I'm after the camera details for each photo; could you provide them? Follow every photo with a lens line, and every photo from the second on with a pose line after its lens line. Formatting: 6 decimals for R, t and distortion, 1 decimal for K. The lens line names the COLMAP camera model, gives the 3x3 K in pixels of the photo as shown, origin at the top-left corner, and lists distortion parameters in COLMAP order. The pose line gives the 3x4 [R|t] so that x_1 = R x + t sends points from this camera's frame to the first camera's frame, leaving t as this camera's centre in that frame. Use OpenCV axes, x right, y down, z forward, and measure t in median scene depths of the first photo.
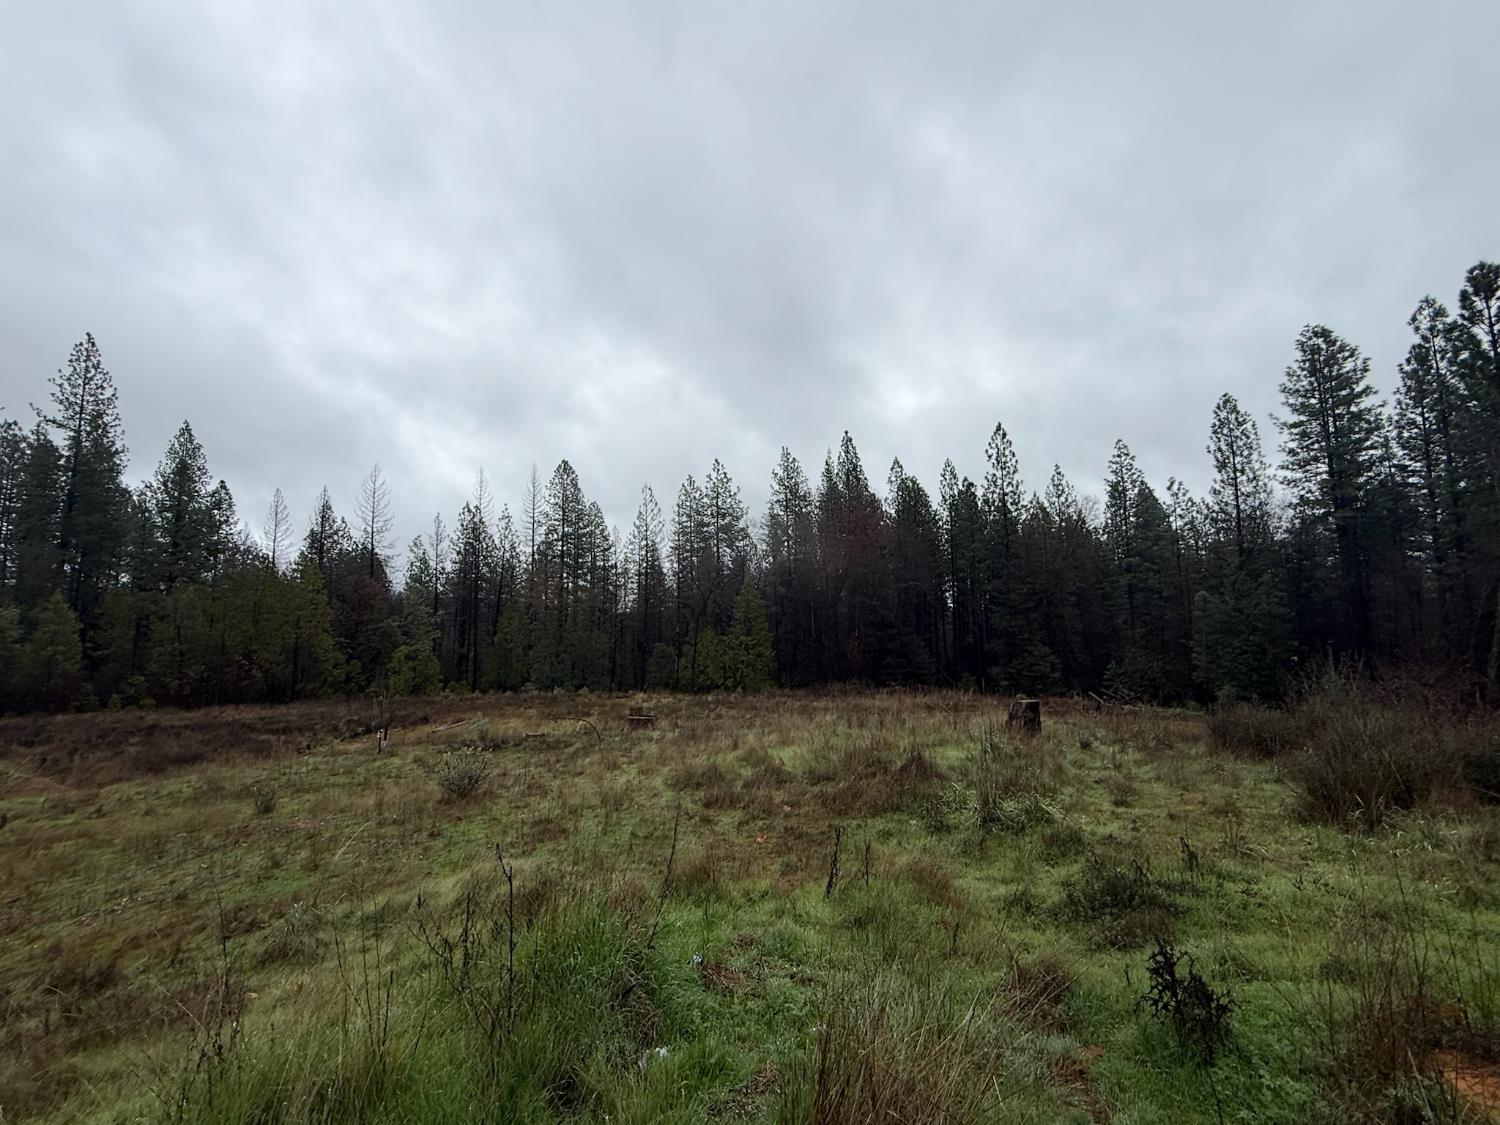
lens RADIAL K [[629.6, 0, 750.0], [0, 629.6, 562.5], [0, 0, 1]] dist [-0.001259, -0.000134]
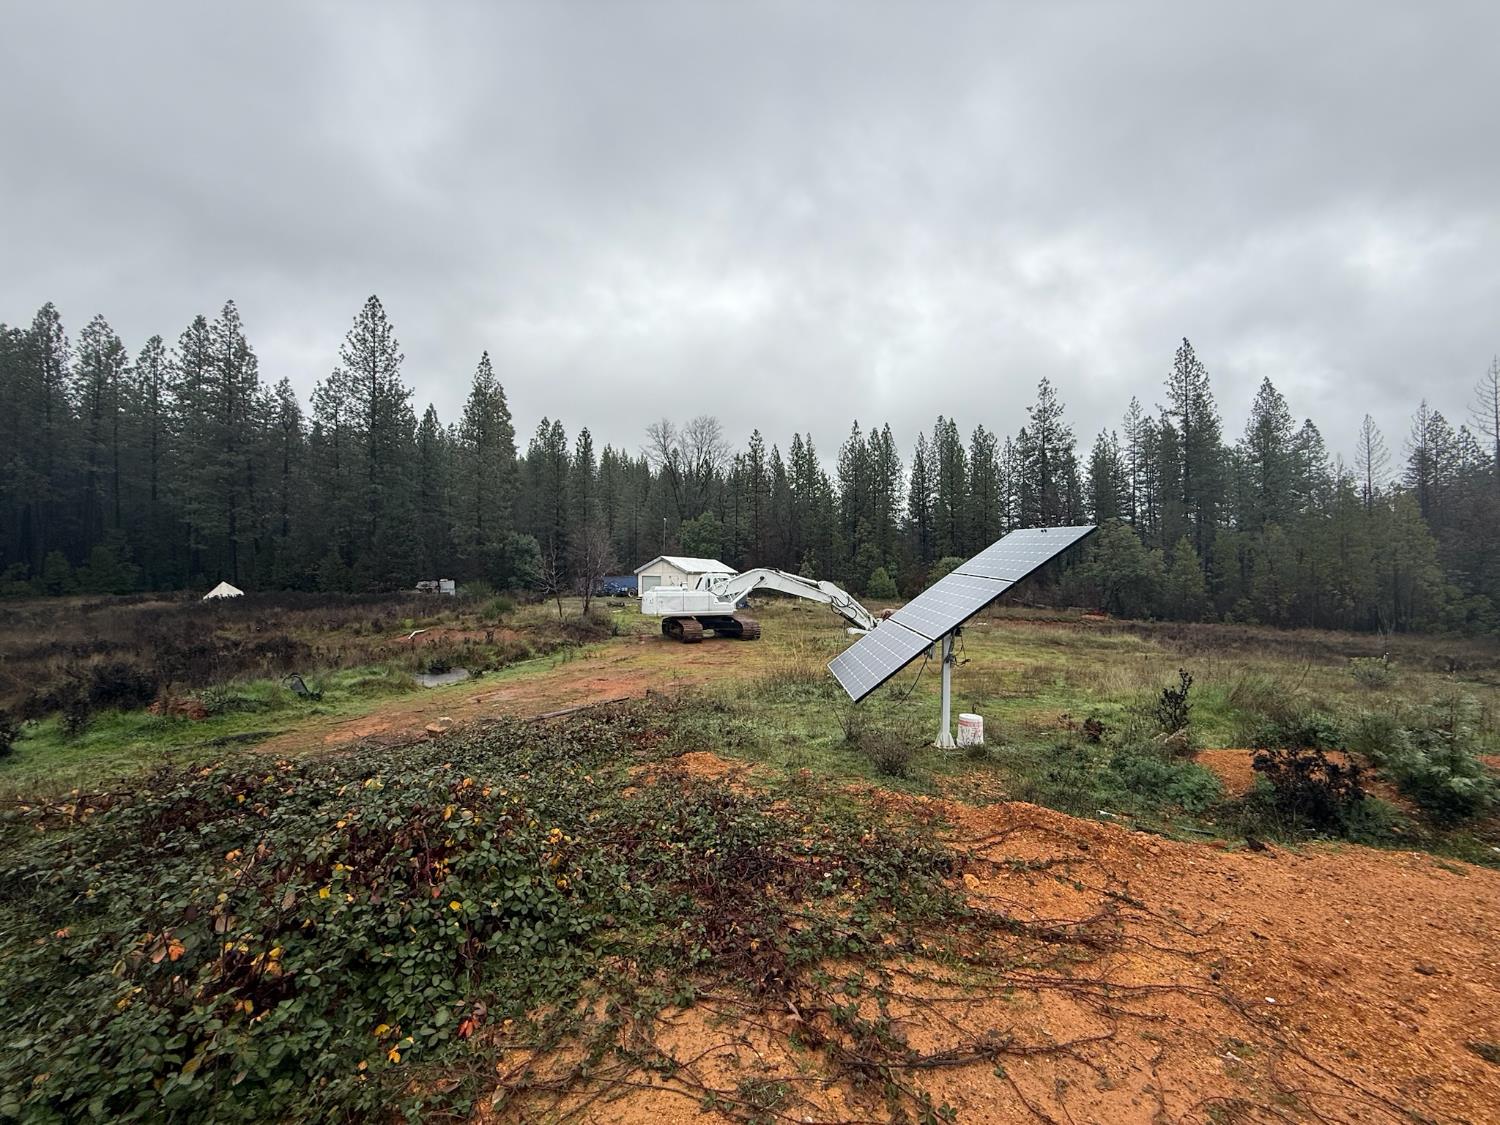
lens RADIAL K [[596.0, 0, 745.0], [0, 596.0, 564.0], [0, 0, 1]] dist [-0.001225, 0.000019]
pose [[0.088855, -0.002534, -0.996041, 0.135632], [0.118327, 0.992942, 0.008029, -0.019212], [0.988991, -0.118572, 0.088528, -0.095584]]
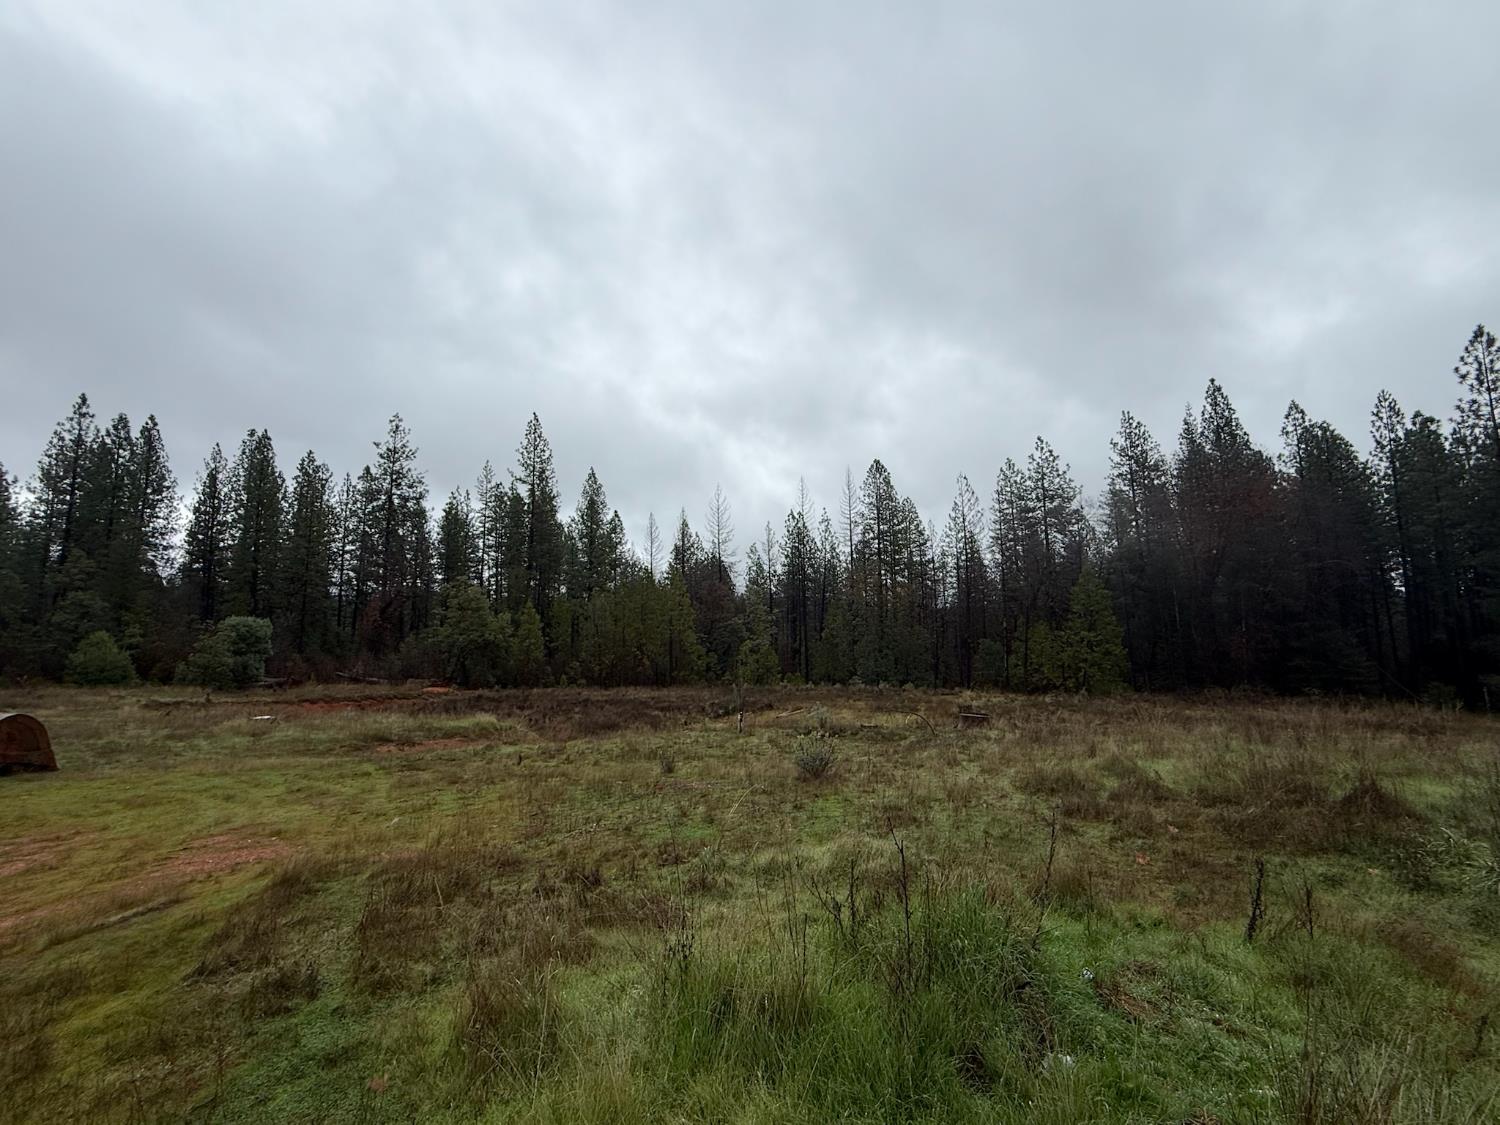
lens RADIAL K [[629.6, 0, 750.0], [0, 629.6, 562.5], [0, 0, 1]] dist [-0.001259, -0.000134]
pose [[0.880226, -0.053426, -0.471538, -0.003111], [0.056500, 0.998373, -0.007647, 0.000278], [0.471180, -0.019911, 0.881813, -0.002193]]
